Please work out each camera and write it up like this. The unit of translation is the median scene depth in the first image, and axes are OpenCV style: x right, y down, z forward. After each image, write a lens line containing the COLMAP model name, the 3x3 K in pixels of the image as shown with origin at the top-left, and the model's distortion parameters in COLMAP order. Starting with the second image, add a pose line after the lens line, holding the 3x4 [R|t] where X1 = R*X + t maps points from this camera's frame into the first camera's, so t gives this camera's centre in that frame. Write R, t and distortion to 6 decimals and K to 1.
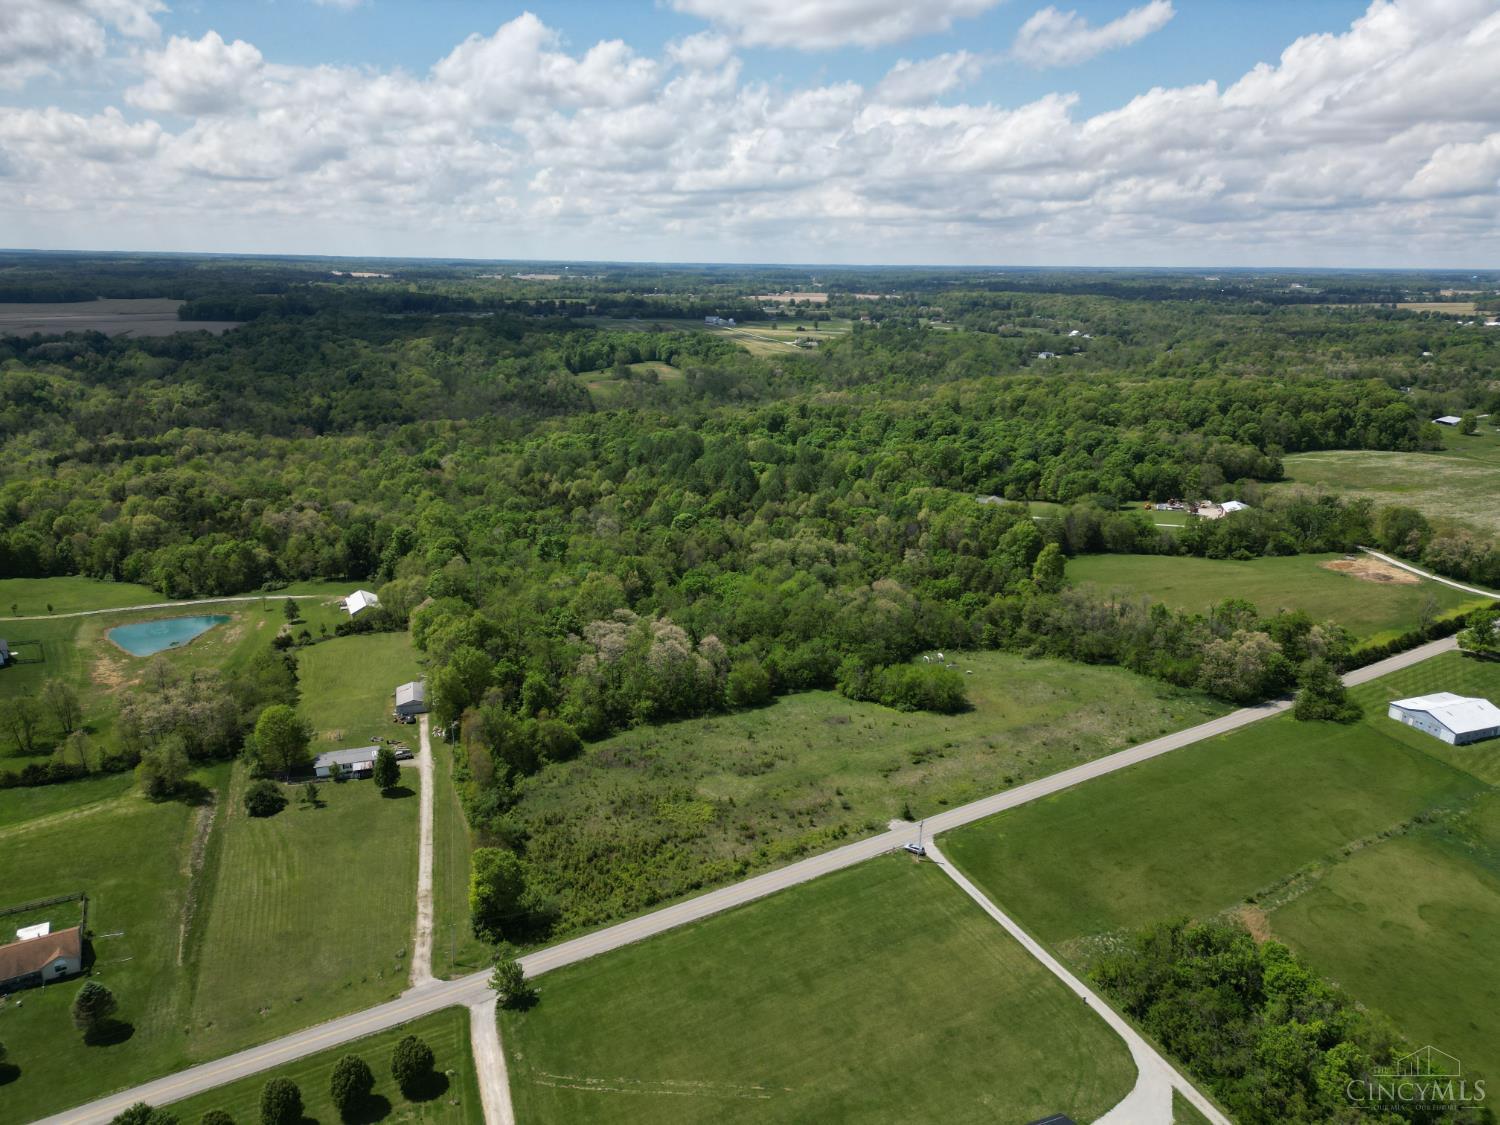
lens RADIAL K [[1042.8, 0, 748.6], [0, 1042.8, 564.4], [0, 0, 1]] dist [0.077319, -0.071809]
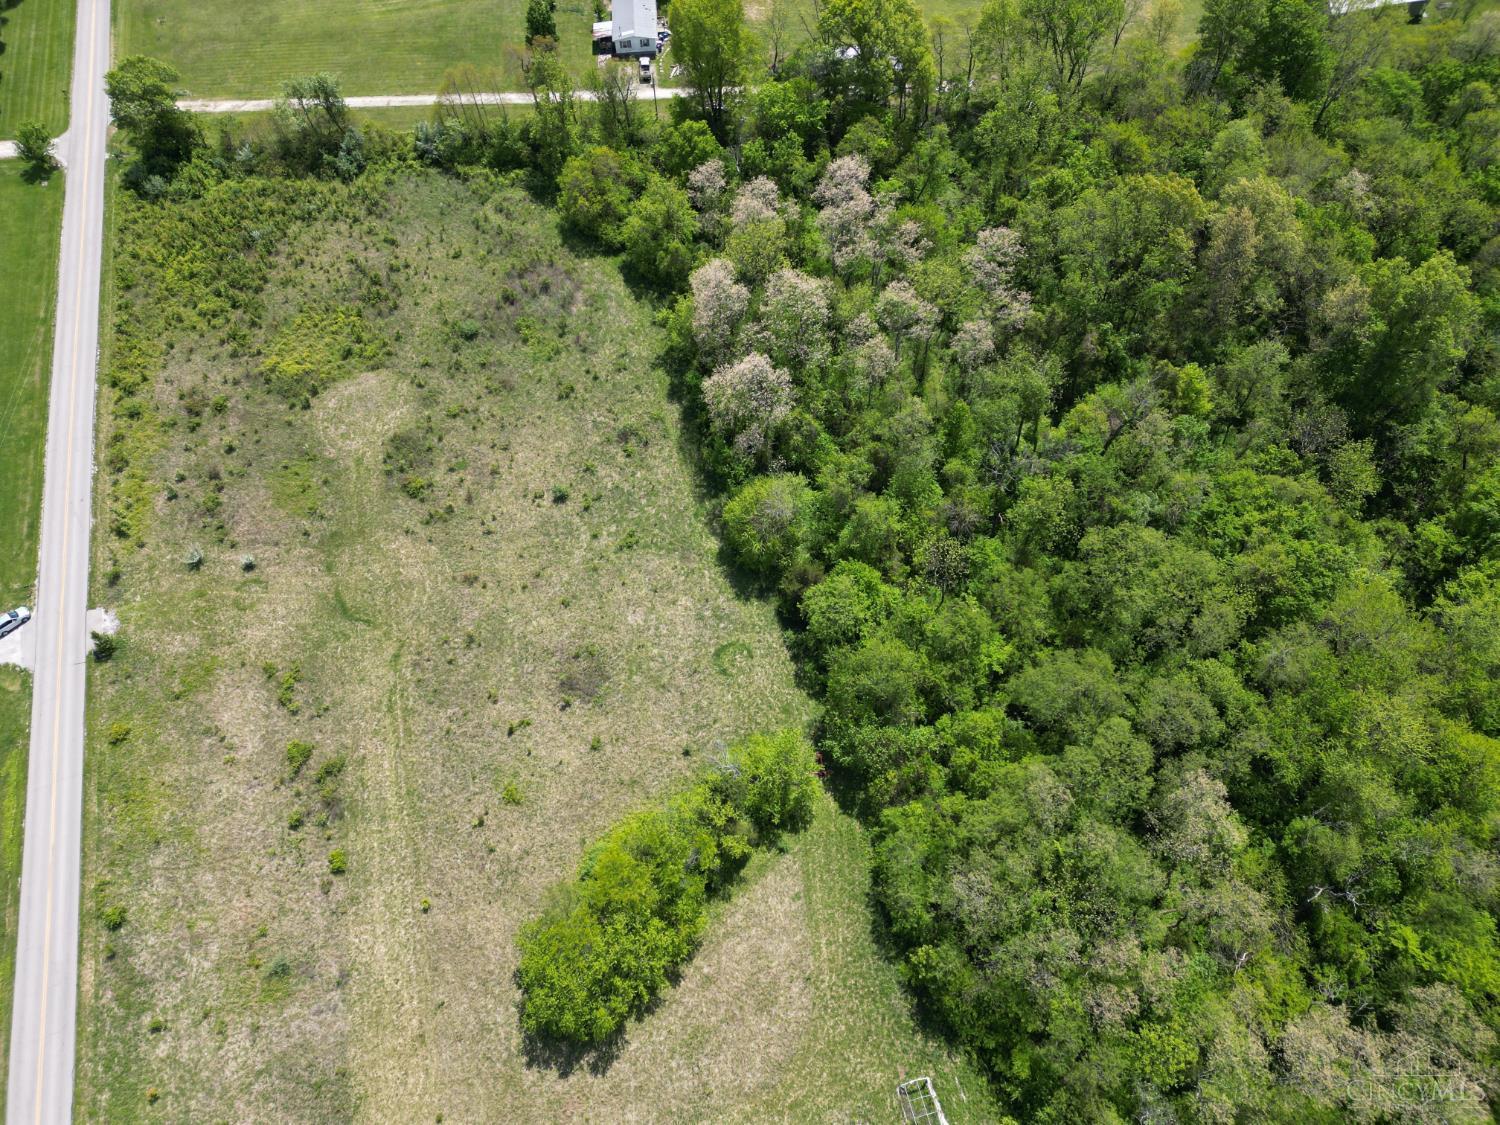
lens RADIAL K [[1046.8, 0, 748.9], [0, 1046.8, 556.8], [0, 0, 1]] dist [0.074578, -0.066230]
pose [[-0.259250, 0.816682, -0.515577, 0.188389], [-0.251578, 0.458297, 0.852451, -0.194641], [0.932469, 0.350706, 0.086646, 0.764918]]
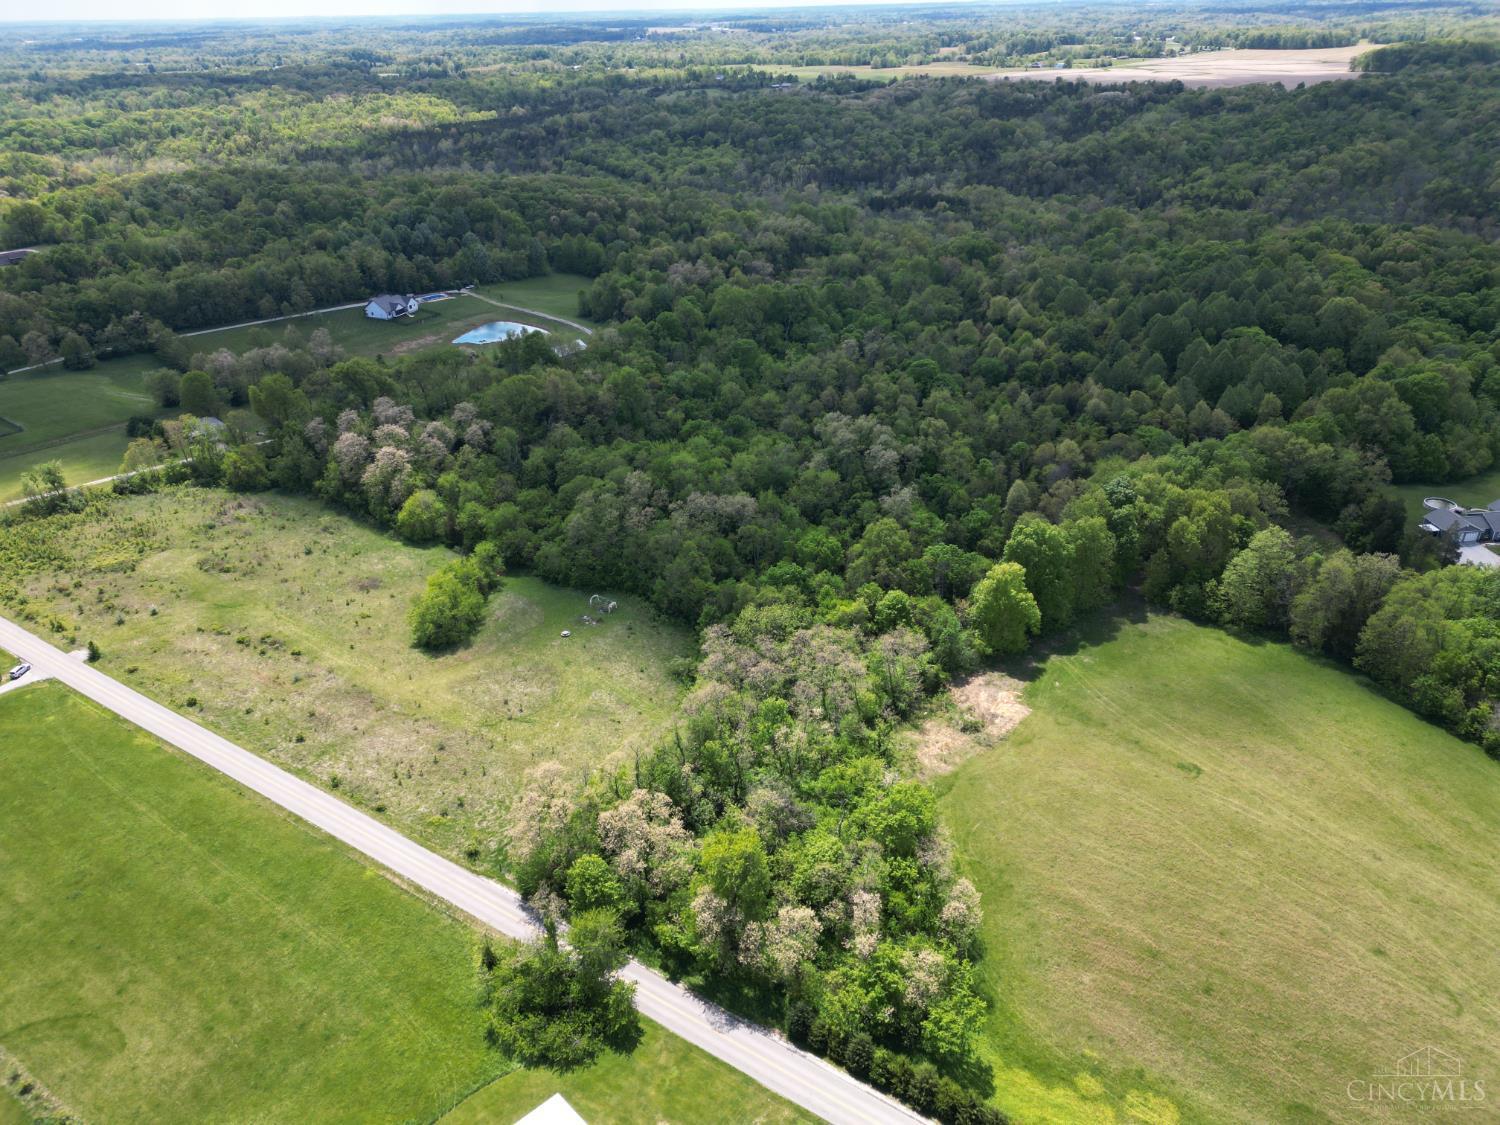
lens RADIAL K [[1042.8, 0, 748.6], [0, 1042.8, 564.4], [0, 0, 1]] dist [0.077319, -0.071809]
pose [[0.409900, 0.408466, -0.815560, 0.689123], [-0.229329, 0.911556, 0.341284, -0.174874], [0.882831, 0.047139, 0.467320, 0.660232]]
